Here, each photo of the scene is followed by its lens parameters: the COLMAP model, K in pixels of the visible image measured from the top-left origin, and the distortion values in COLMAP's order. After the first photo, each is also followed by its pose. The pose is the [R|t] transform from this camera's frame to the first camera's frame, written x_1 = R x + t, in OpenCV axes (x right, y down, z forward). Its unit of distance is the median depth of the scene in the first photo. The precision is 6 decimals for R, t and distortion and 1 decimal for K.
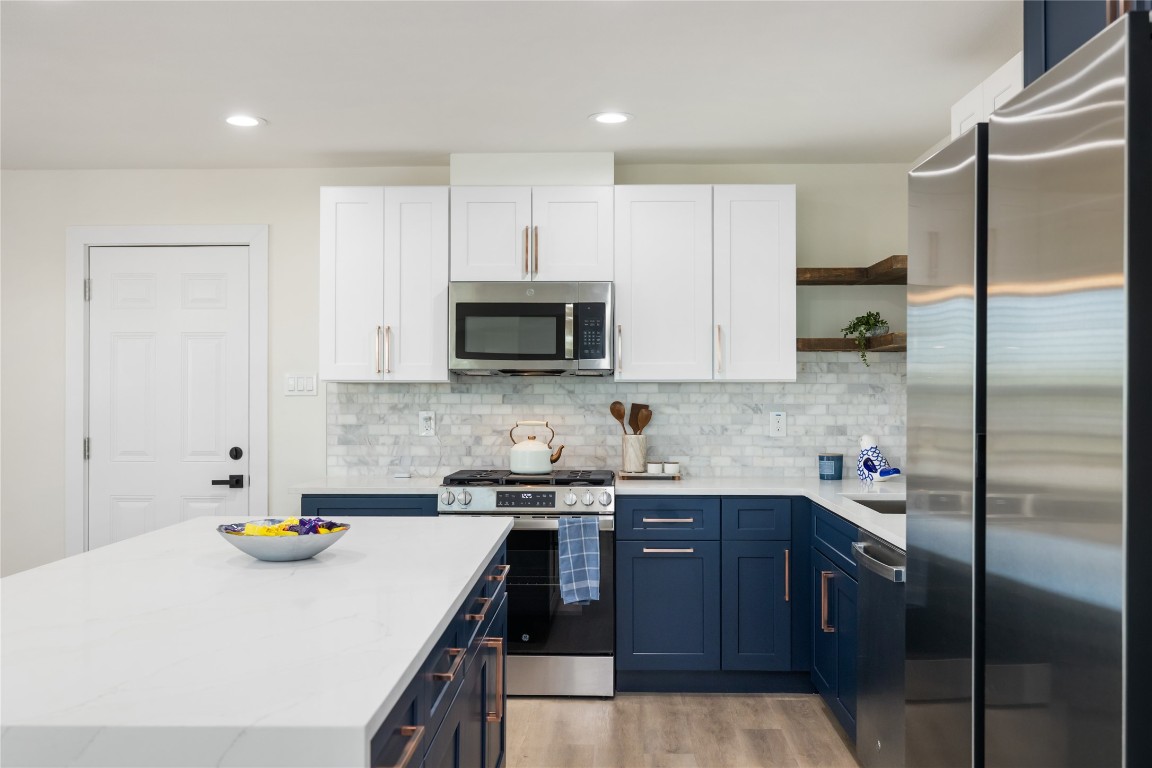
lens RADIAL K [[1076.7, 0, 576.0], [0, 1076.7, 384.0], [0, 0, 1]] dist [-0.008279, -0.000343]
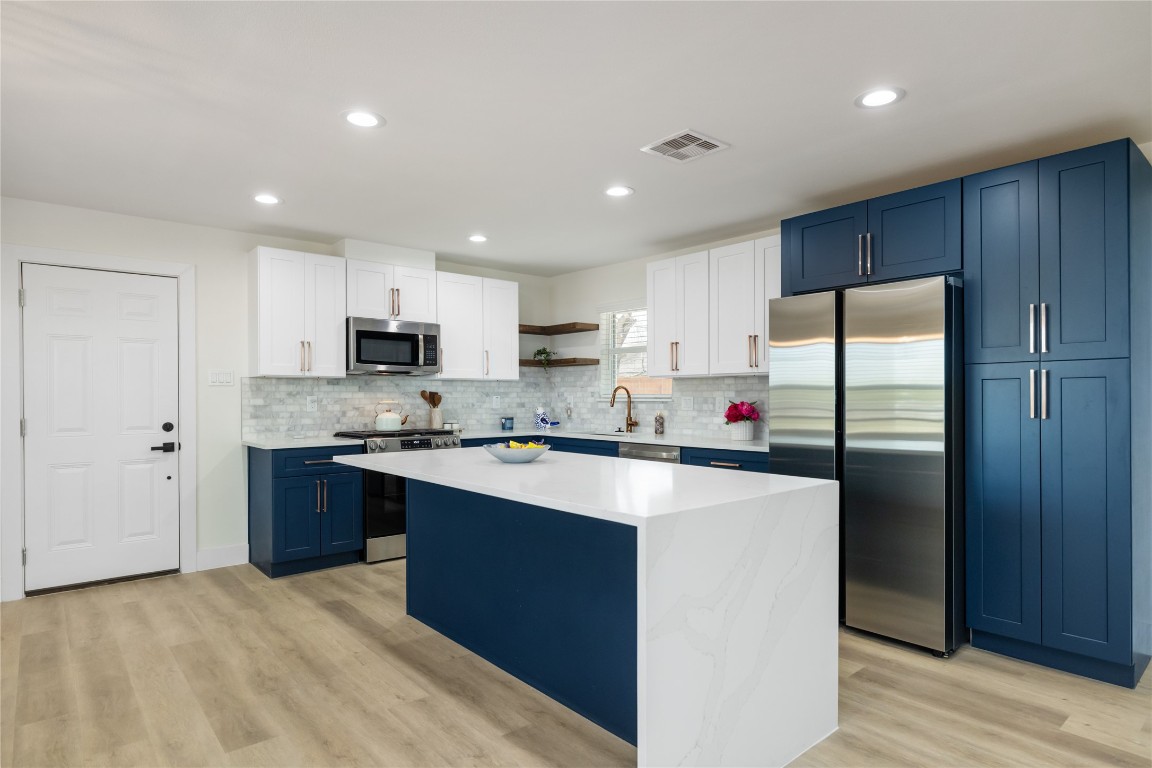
lens RADIAL K [[631.1, 0, 574.4], [0, 631.1, 397.8], [0, 0, 1]] dist [0.000388, 0.000123]
pose [[0.743308, -0.003598, 0.668940, -0.479839], [-0.002398, 0.999965, 0.008043, 0.019401], [-0.668945, -0.007583, 0.743273, 0.047349]]
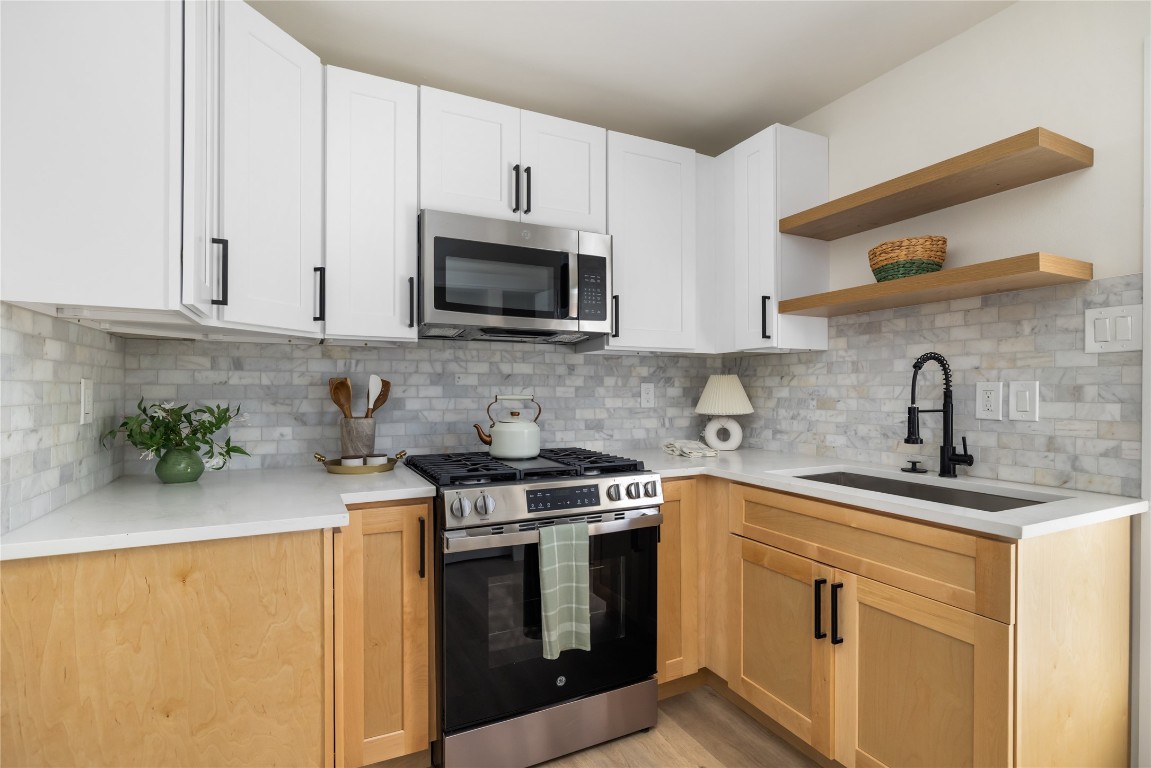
lens RADIAL K [[542.1, 0, 556.3], [0, 542.1, 363.6], [0, 0, 1]] dist [0.037434, 0.000048]
pose [[0.889568, 0.020975, 0.456320, -0.194017], [-0.001818, 0.999100, -0.042379, 0.027756], [-0.456798, 0.036869, 0.888806, 0.587397]]
